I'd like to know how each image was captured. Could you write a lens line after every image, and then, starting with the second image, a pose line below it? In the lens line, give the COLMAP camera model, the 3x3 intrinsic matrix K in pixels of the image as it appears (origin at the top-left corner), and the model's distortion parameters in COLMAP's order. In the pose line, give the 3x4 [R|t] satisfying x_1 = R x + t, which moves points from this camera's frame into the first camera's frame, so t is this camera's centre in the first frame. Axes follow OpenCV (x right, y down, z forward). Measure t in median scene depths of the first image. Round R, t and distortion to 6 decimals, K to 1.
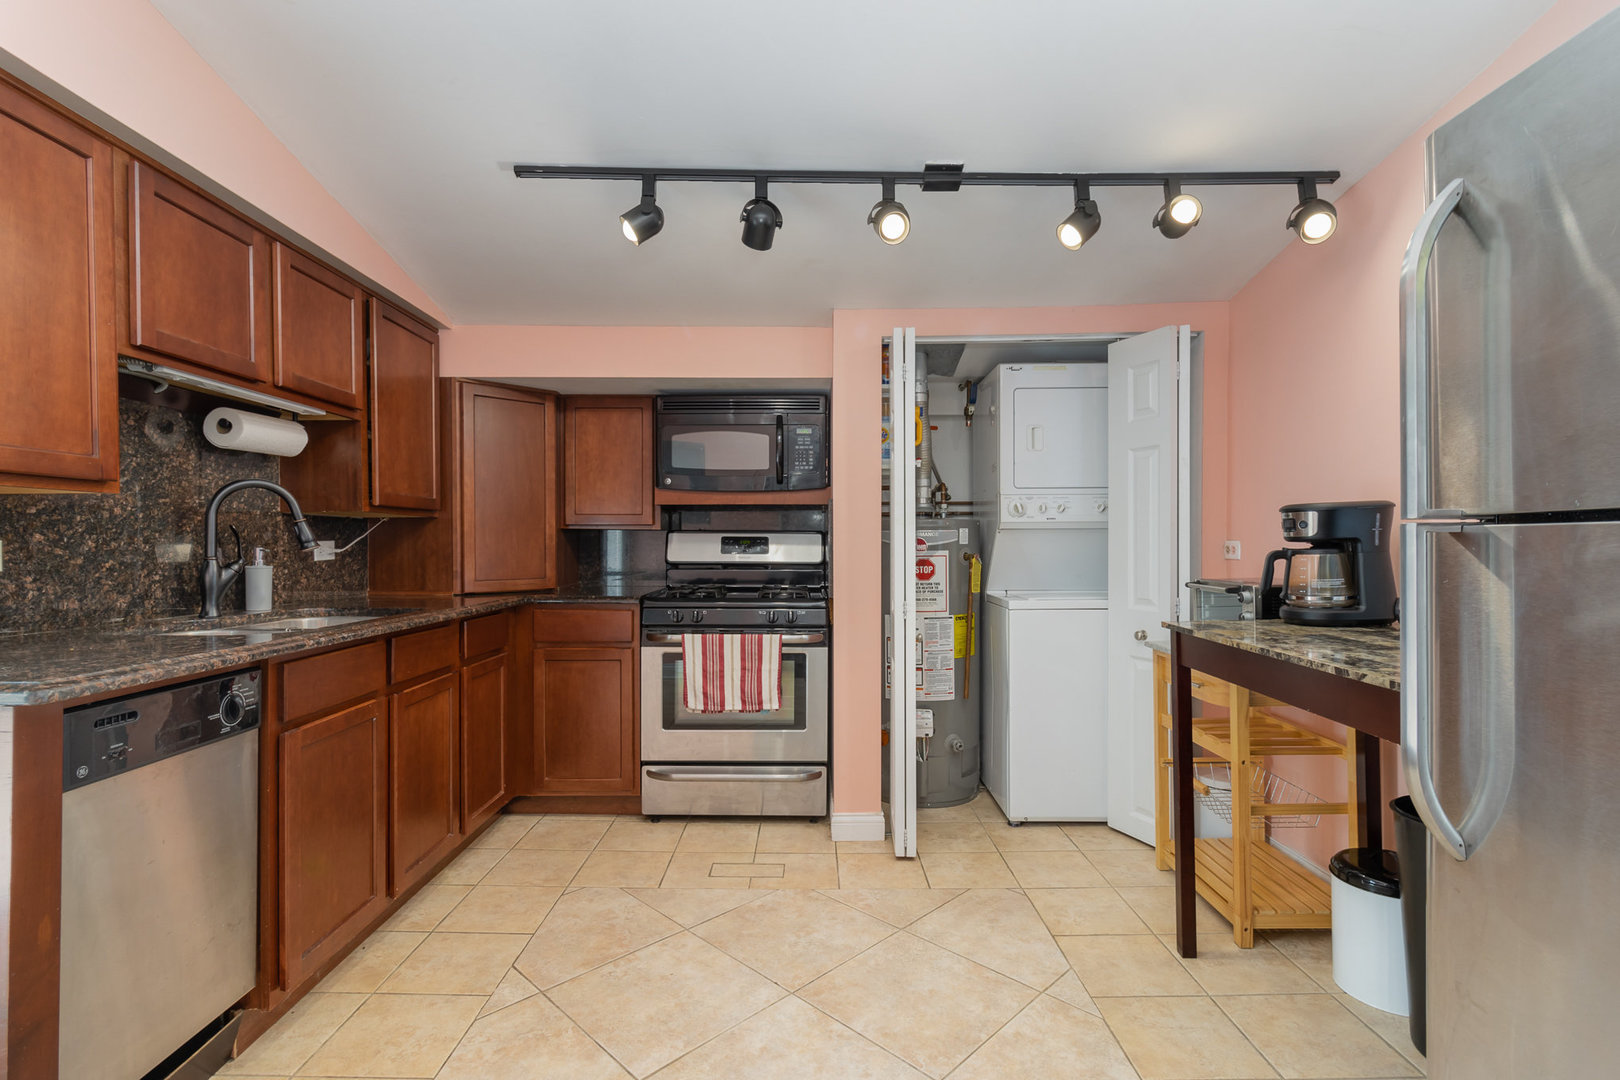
lens RADIAL K [[757.4, 0, 810.0], [0, 757.4, 540.0], [0, 0, 1]] dist [0.000039, 0.000023]
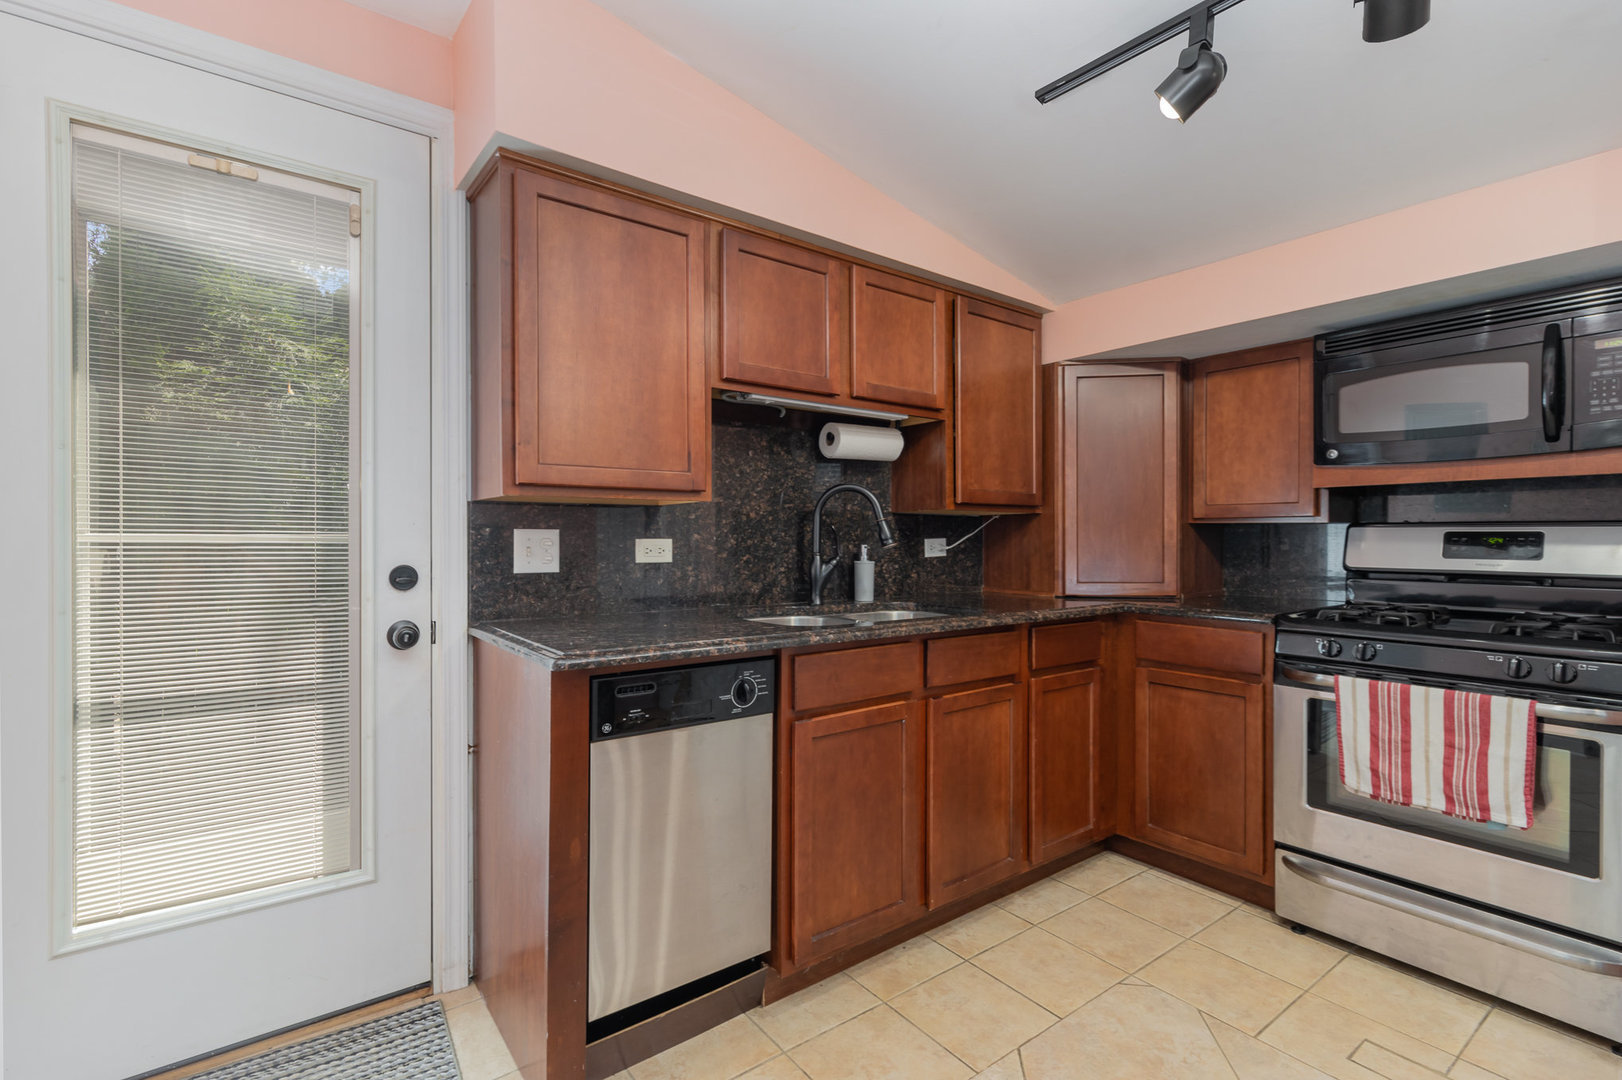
lens RADIAL K [[750.1, 0, 814.3], [0, 750.1, 537.0], [0, 0, 1]] dist [-0.001547, -0.000145]
pose [[0.601297, 0.000183, -0.799026, 0.097949], [0.002153, 0.999996, 0.001849, -0.003166], [0.799023, -0.002832, 0.601294, 0.239185]]
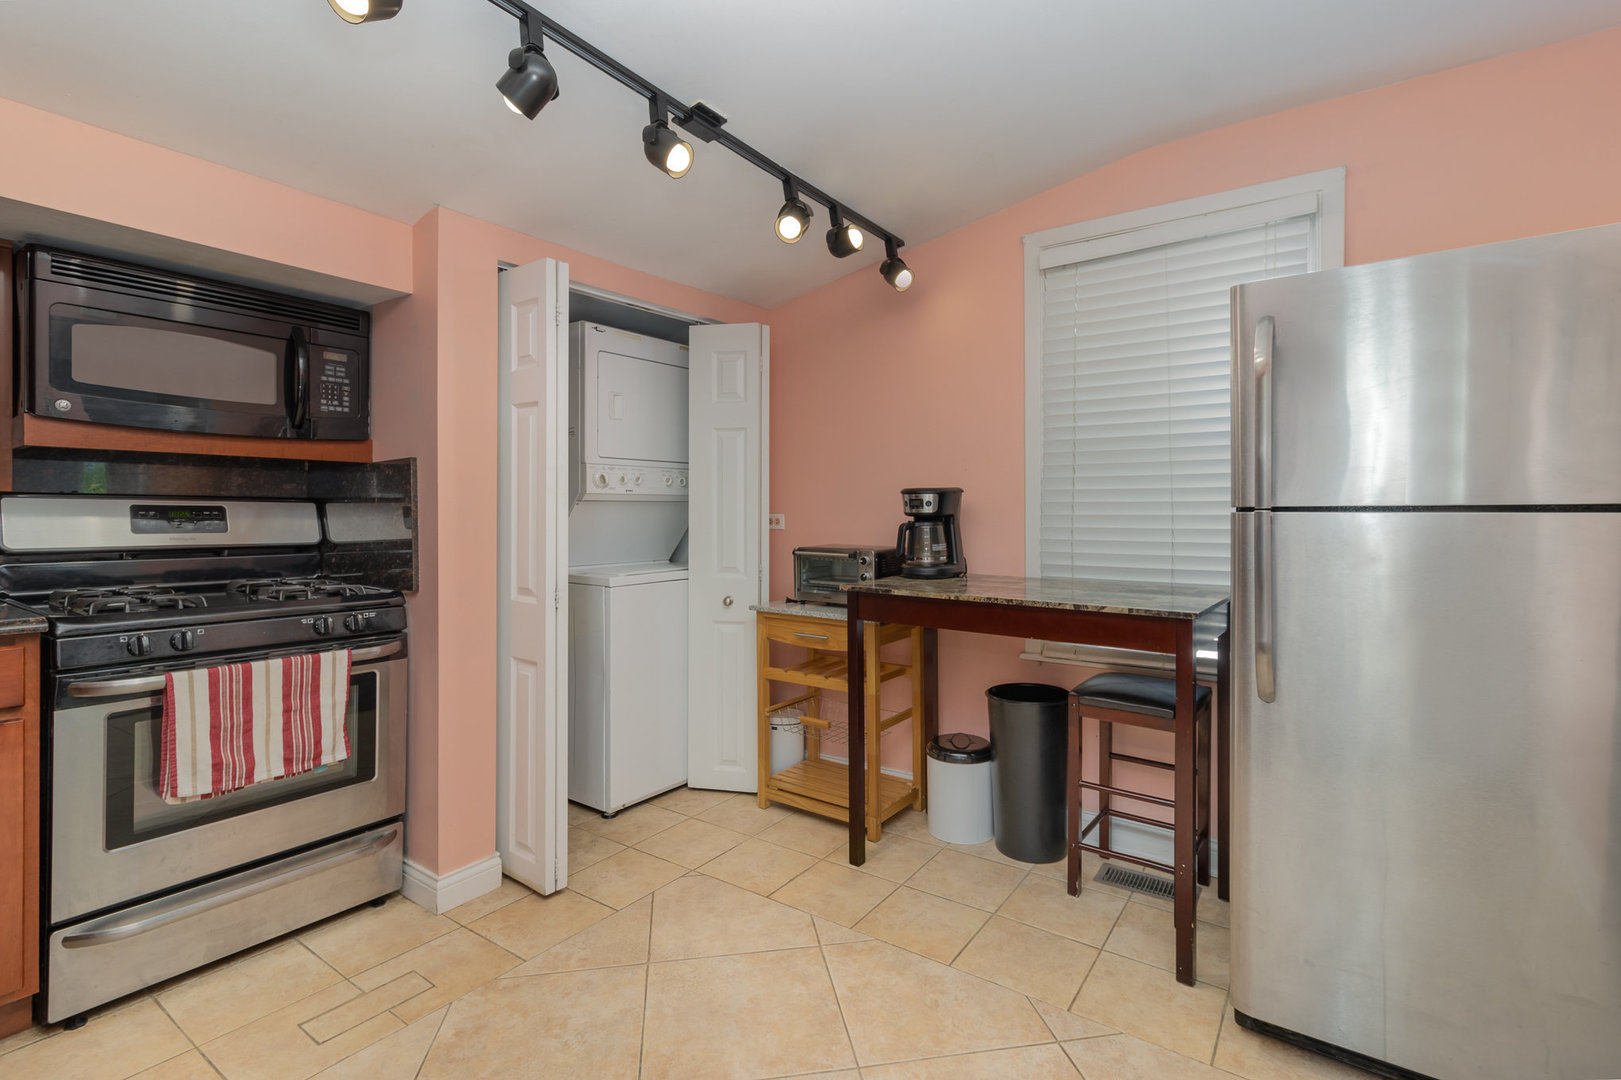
lens RADIAL K [[757.3, 0, 816.9], [0, 757.3, 507.7], [0, 0, 1]] dist [-0.000779, -0.000249]
pose [[0.575794, 0.006980, 0.817565, -0.393739], [-0.006823, 0.999970, -0.003733, -0.005275], [-0.817566, -0.003429, 0.575824, 0.281164]]
